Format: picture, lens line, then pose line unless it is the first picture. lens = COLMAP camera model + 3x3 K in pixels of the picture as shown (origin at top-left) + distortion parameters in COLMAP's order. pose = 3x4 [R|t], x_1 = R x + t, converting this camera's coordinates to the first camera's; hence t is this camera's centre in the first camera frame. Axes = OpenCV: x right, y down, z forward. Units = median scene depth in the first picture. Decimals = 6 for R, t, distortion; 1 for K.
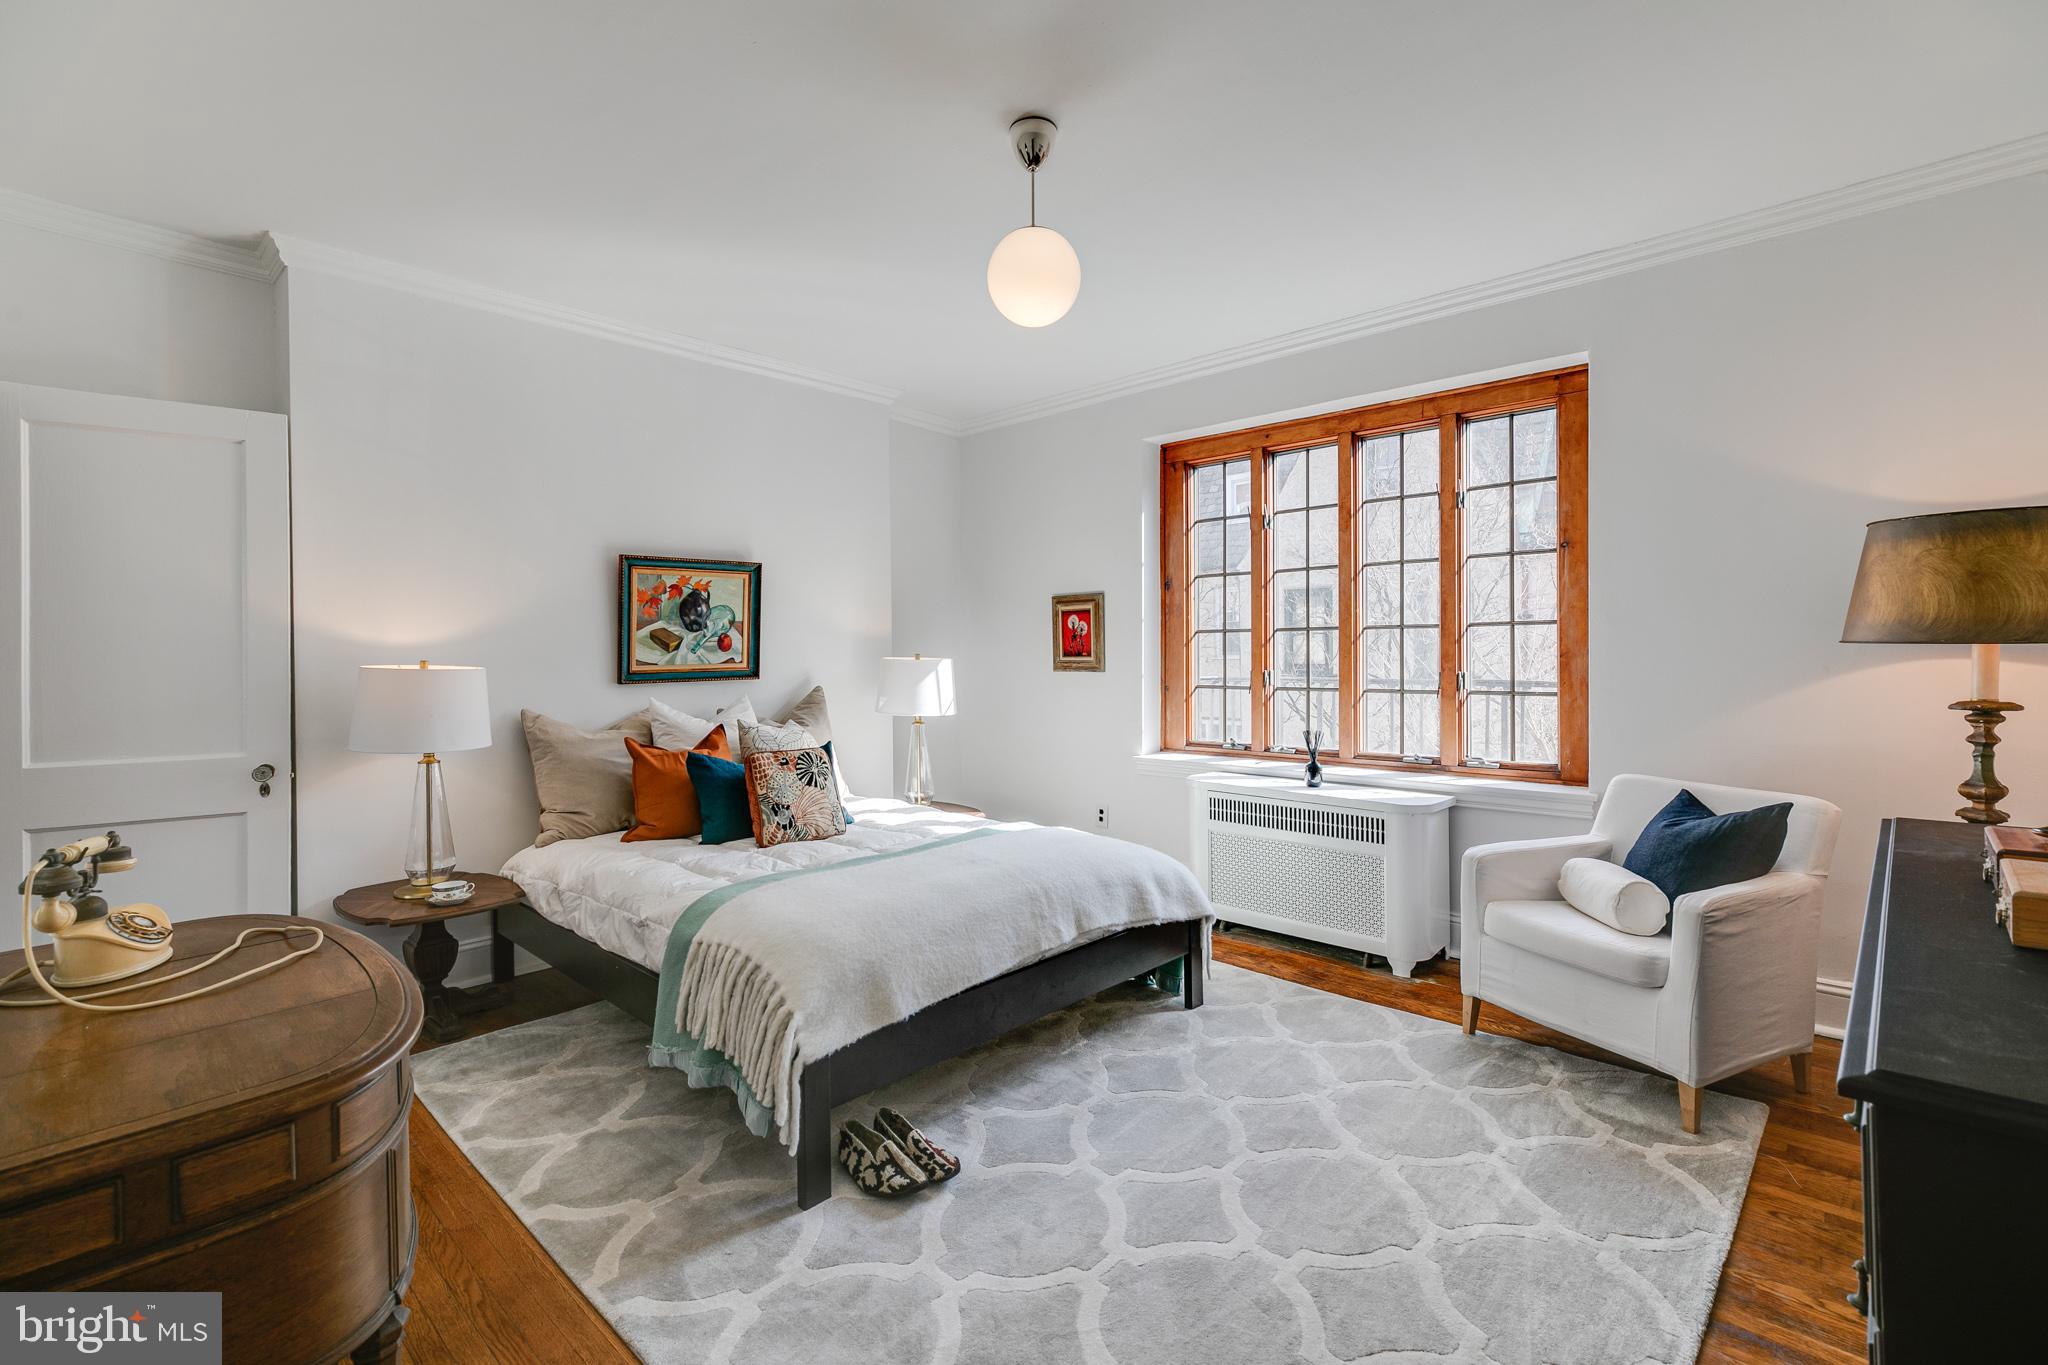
lens RADIAL K [[923.1, 0, 1023.6], [0, 923.1, 668.2], [0, 0, 1]] dist [0.007831, 0.000189]
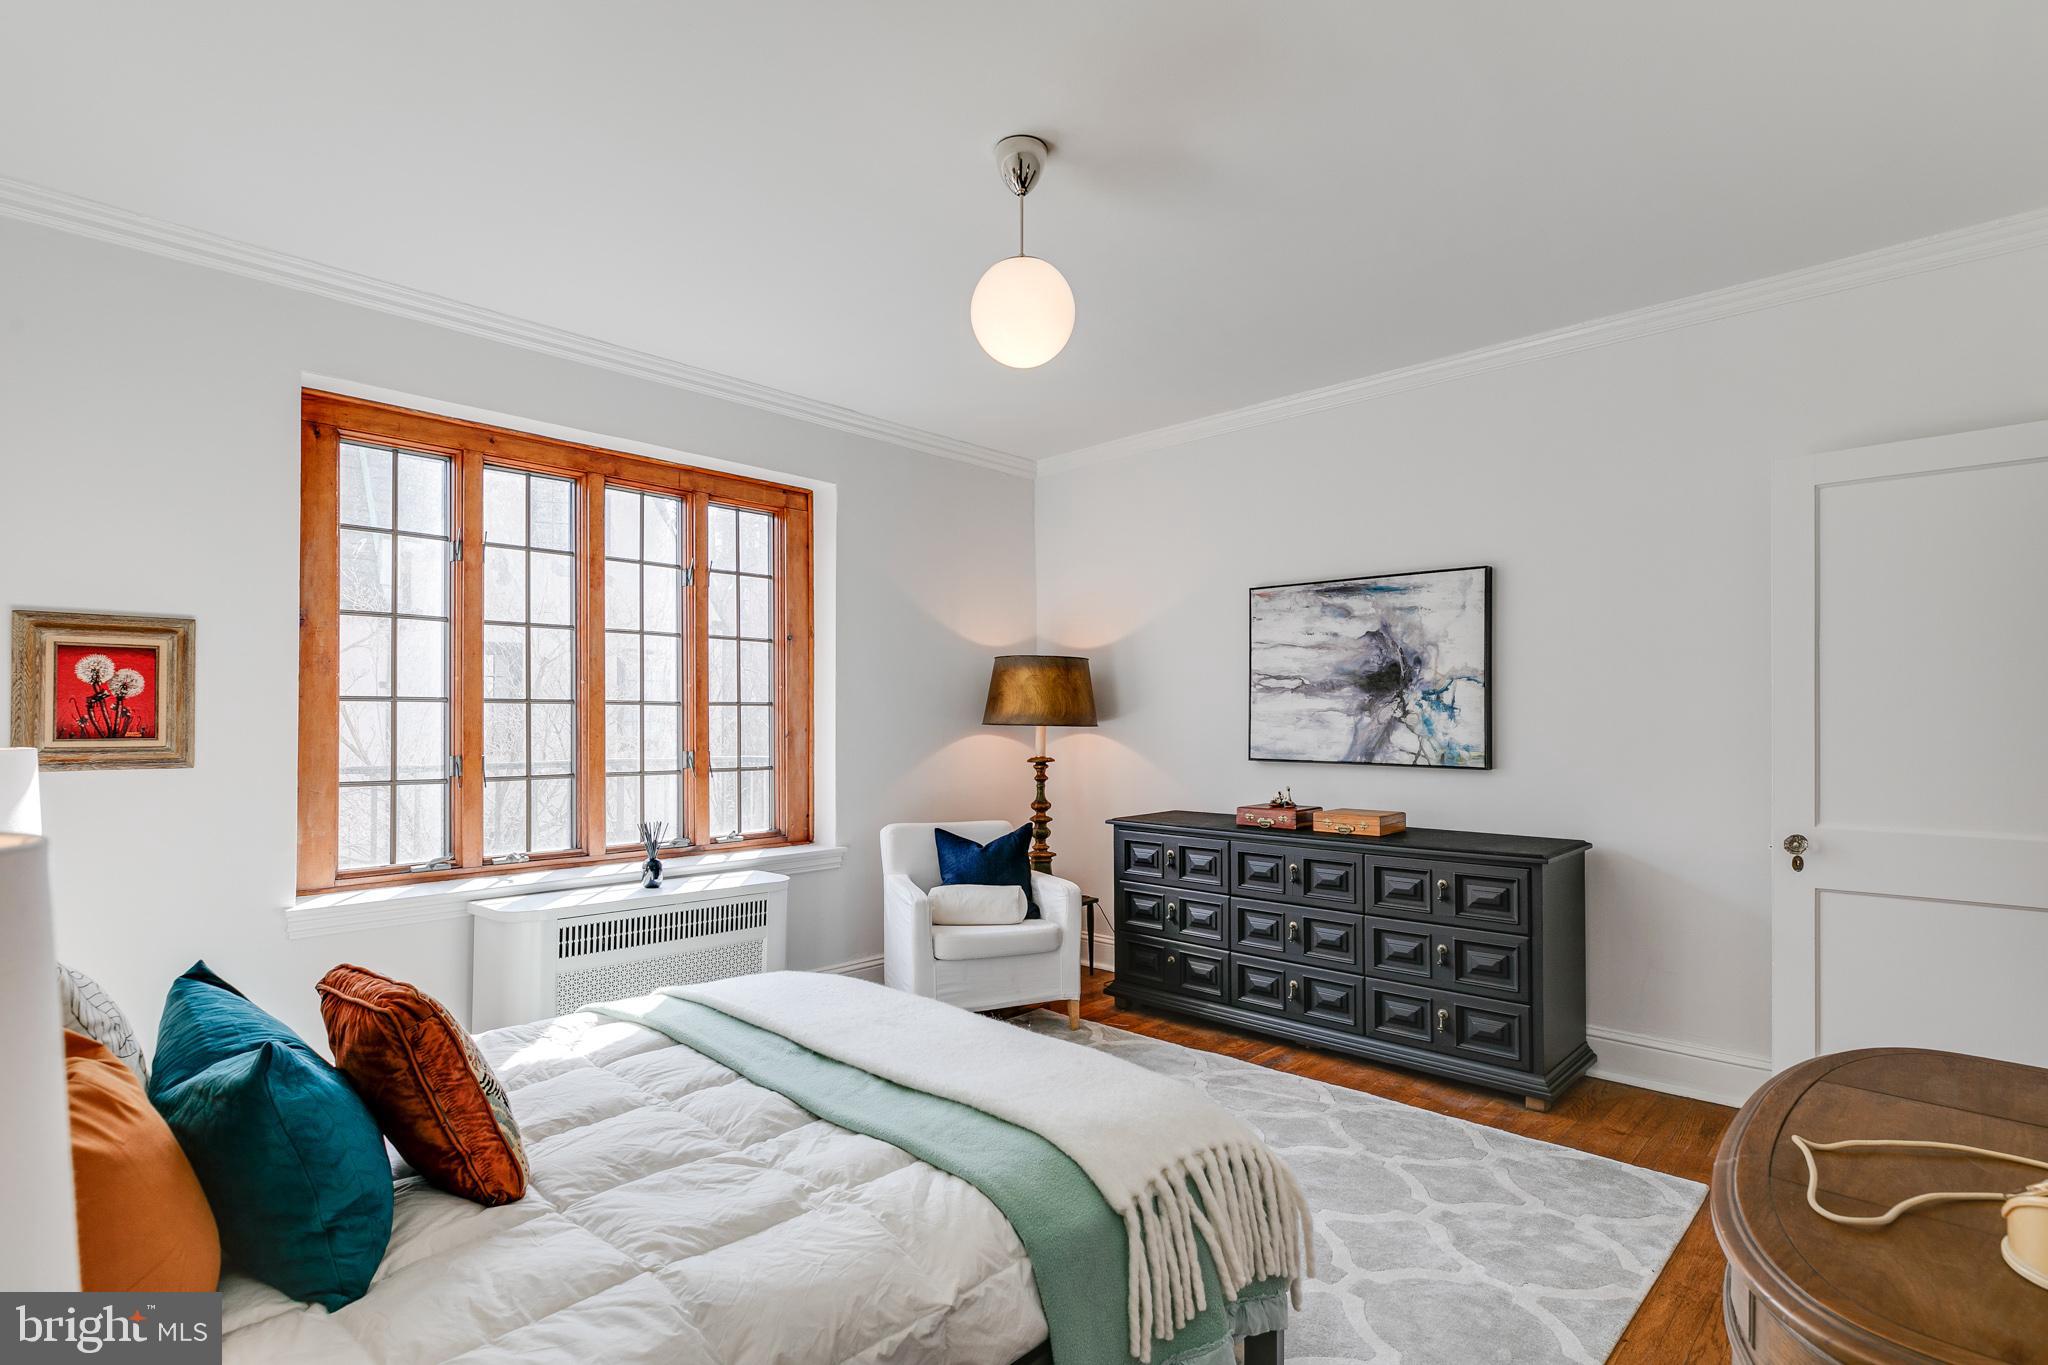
lens RADIAL K [[1050.1, 0, 1013.3], [0, 1050.1, 719.6], [0, 0, 1]] dist [-0.016919, -0.000009]
pose [[-0.012176, 0.004751, 0.999915, -0.648343], [0.011274, 0.999926, -0.004614, -0.019074], [-0.999862, 0.011217, -0.012228, 0.657581]]
